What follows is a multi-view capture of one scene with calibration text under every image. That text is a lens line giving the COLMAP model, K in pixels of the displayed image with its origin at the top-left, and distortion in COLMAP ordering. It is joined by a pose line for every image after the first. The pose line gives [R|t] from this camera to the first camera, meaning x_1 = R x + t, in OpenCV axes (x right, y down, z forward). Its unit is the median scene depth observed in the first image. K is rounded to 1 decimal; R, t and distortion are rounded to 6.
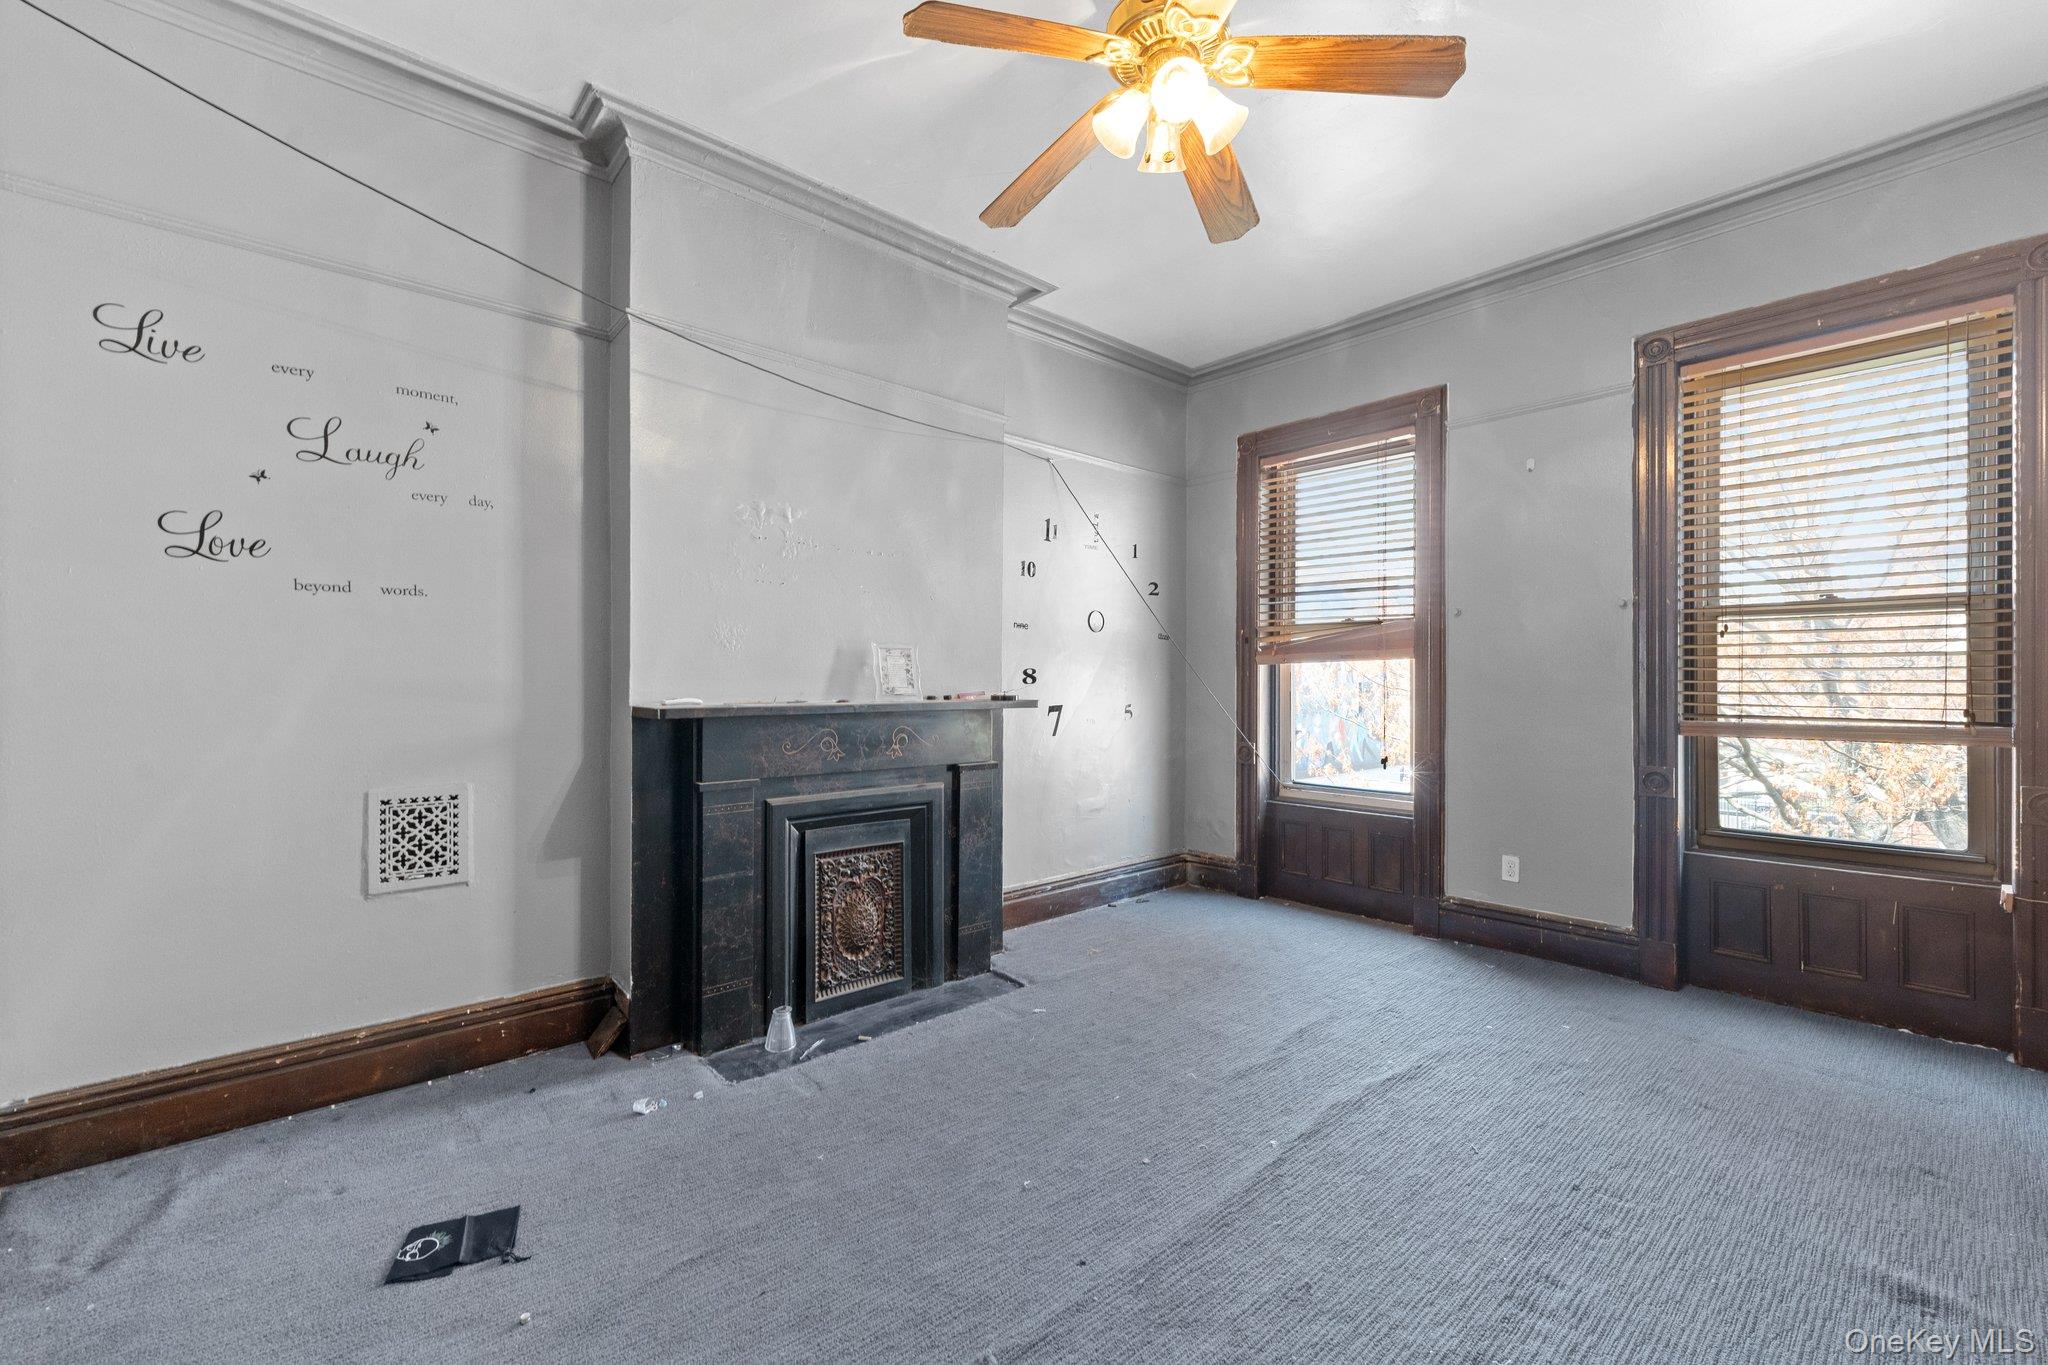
lens RADIAL K [[827.0, 0, 1059.7], [0, 827.0, 678.6], [0, 0, 1]] dist [-0.000343, -0.000823]
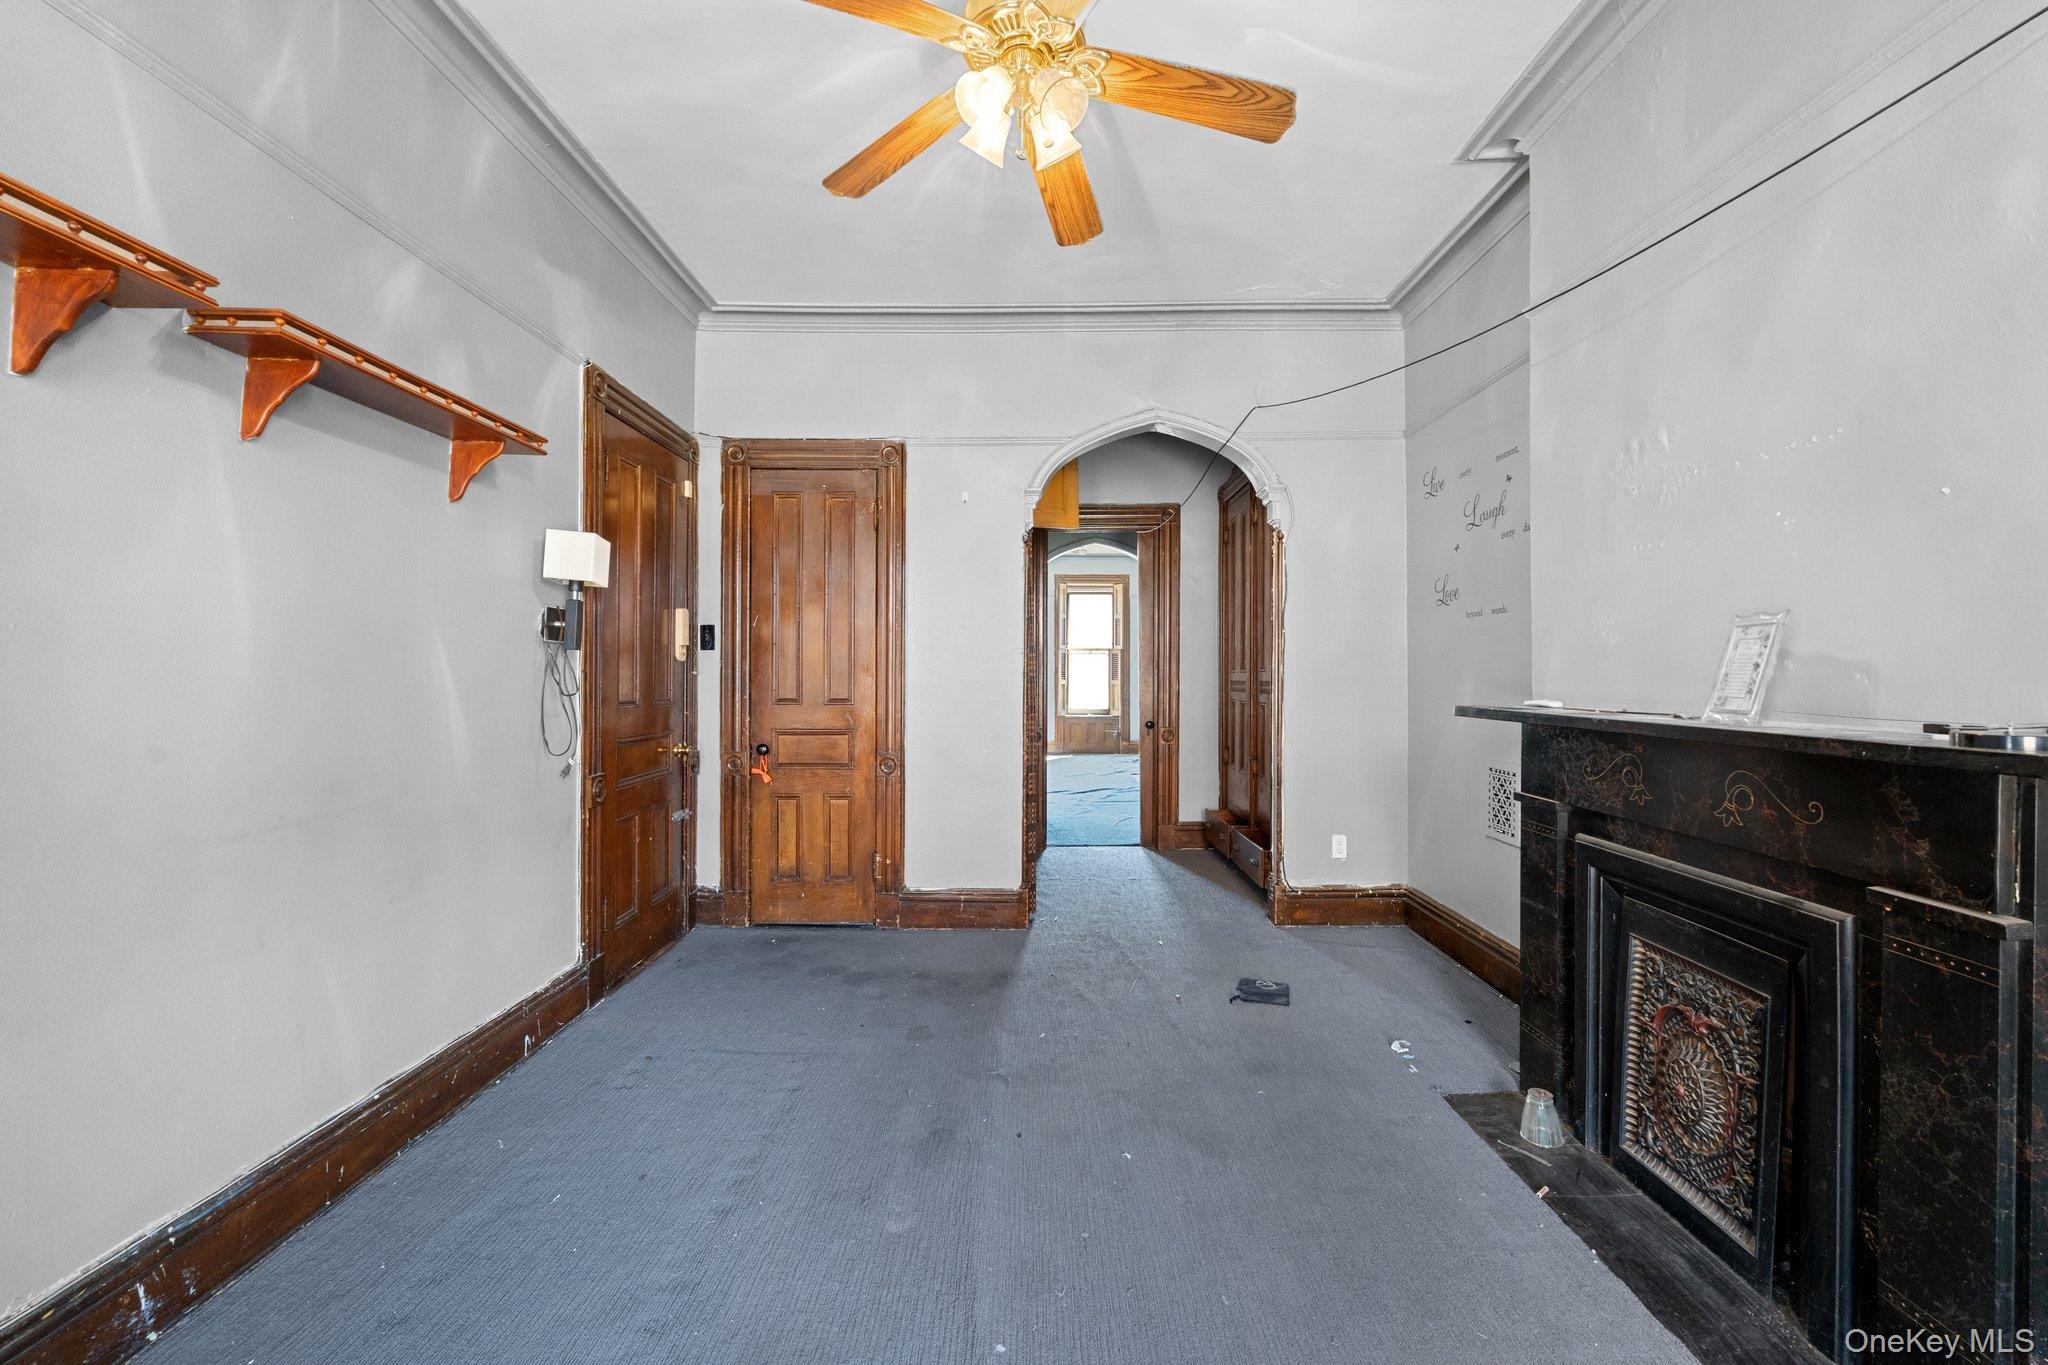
lens RADIAL K [[829.0, 0, 1021.6], [0, 829.0, 682.4], [0, 0, 1]] dist [0.000981, -0.000612]
pose [[-0.697650, 0.003592, -0.716429, 0.473795], [-0.006697, 0.999911, 0.011535, -0.001559], [0.716407, 0.012845, -0.697564, 0.963681]]
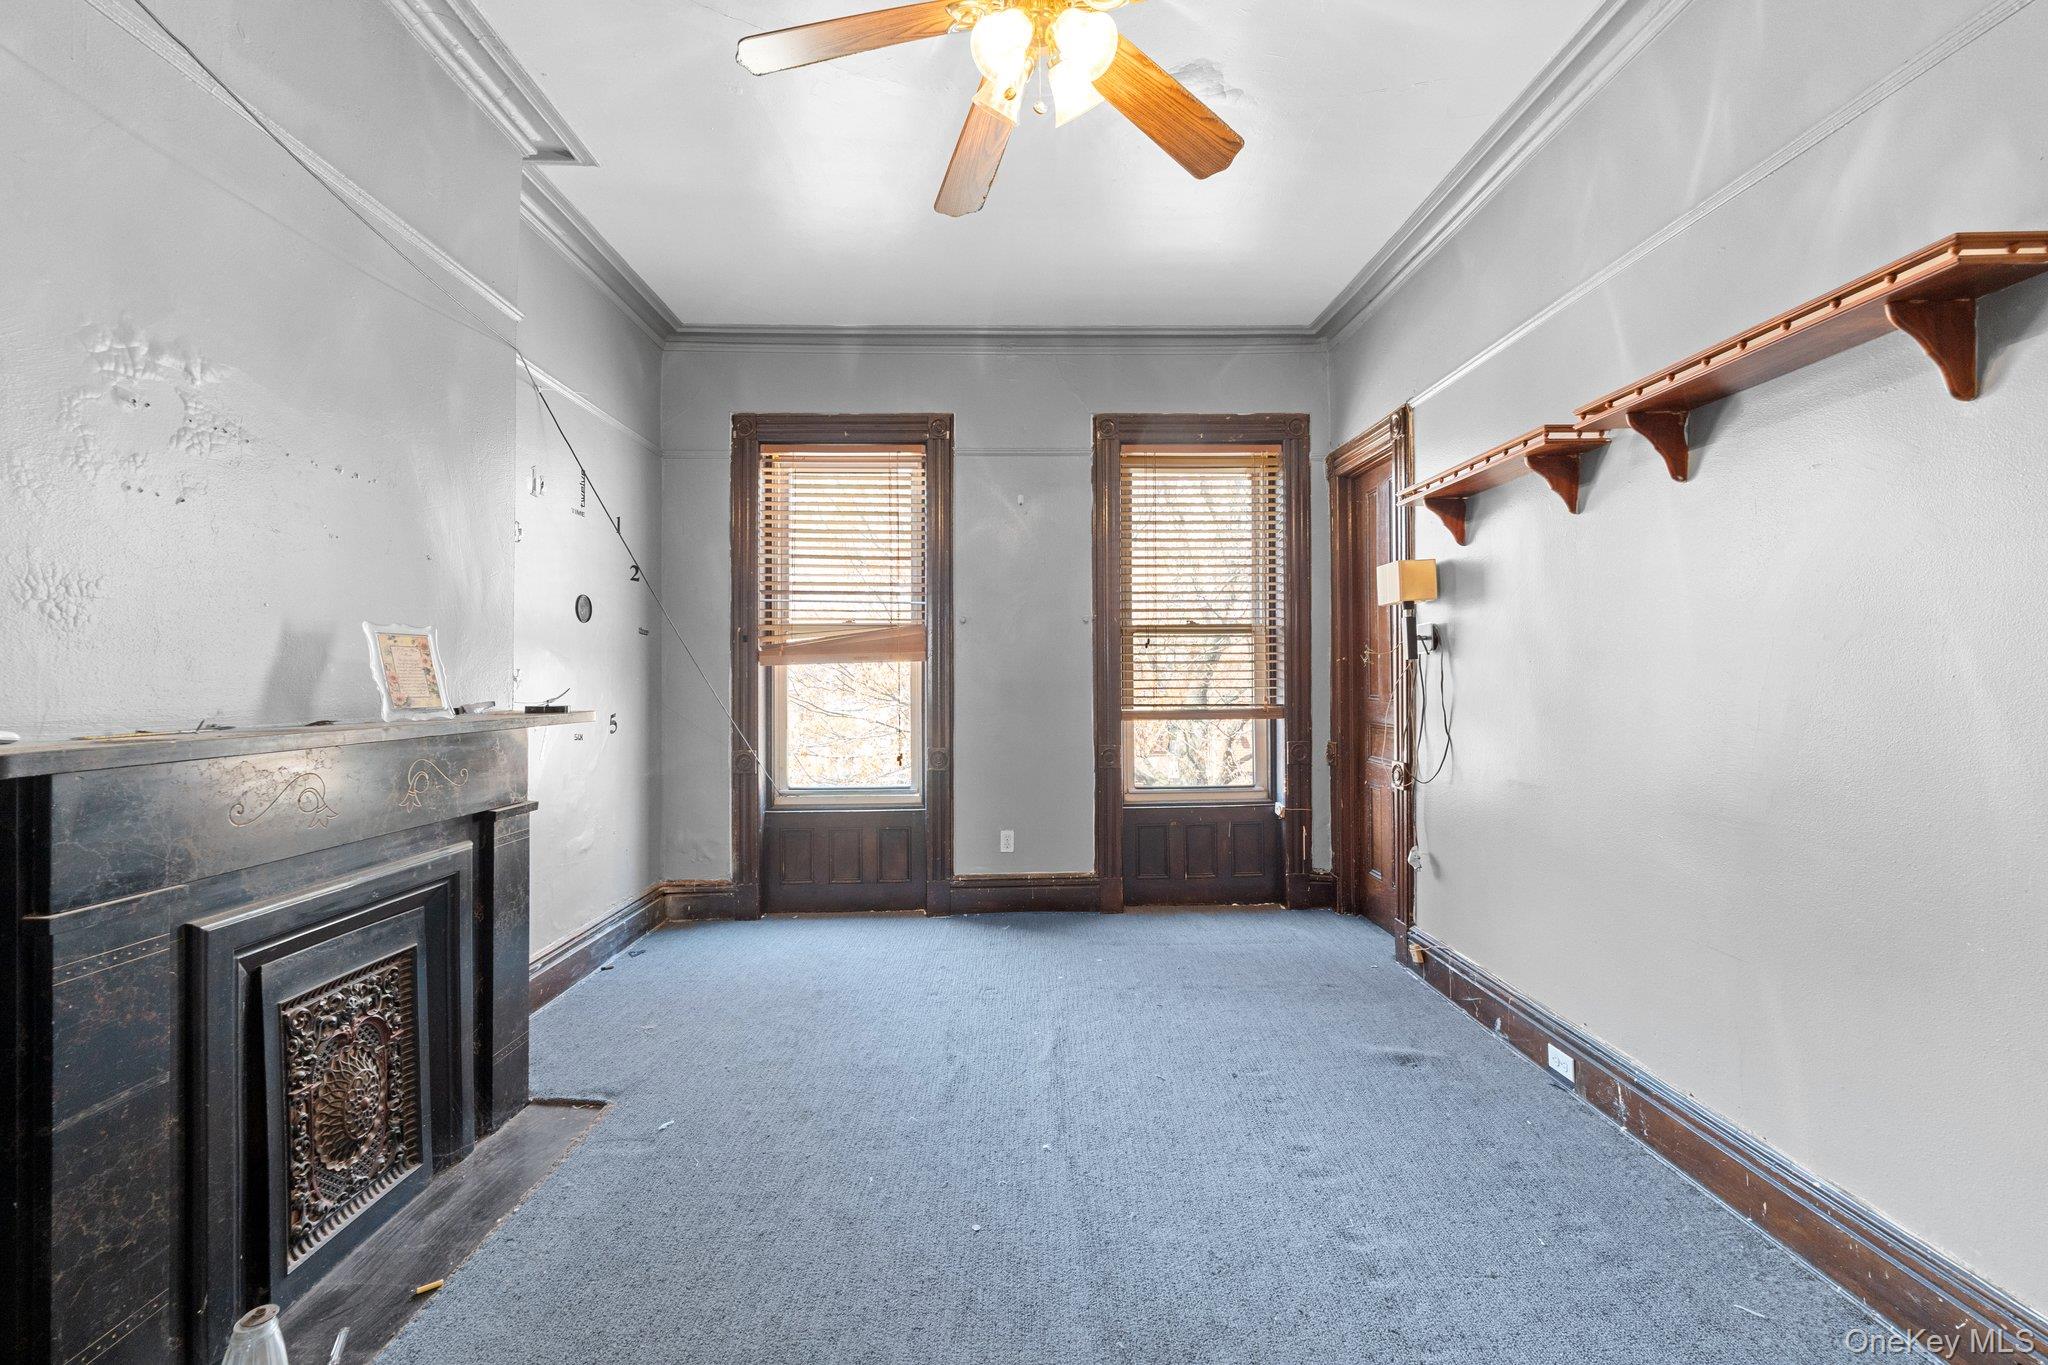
lens RADIAL K [[801.4, 0, 1021.8], [0, 801.4, 676.6], [0, 0, 1]] dist [-0.000907, -0.000813]
pose [[0.672818, -0.001574, 0.739806, -0.308055], [0.006238, 0.999974, -0.003545, 0.000649], [-0.739781, 0.007000, 0.672811, 0.243029]]
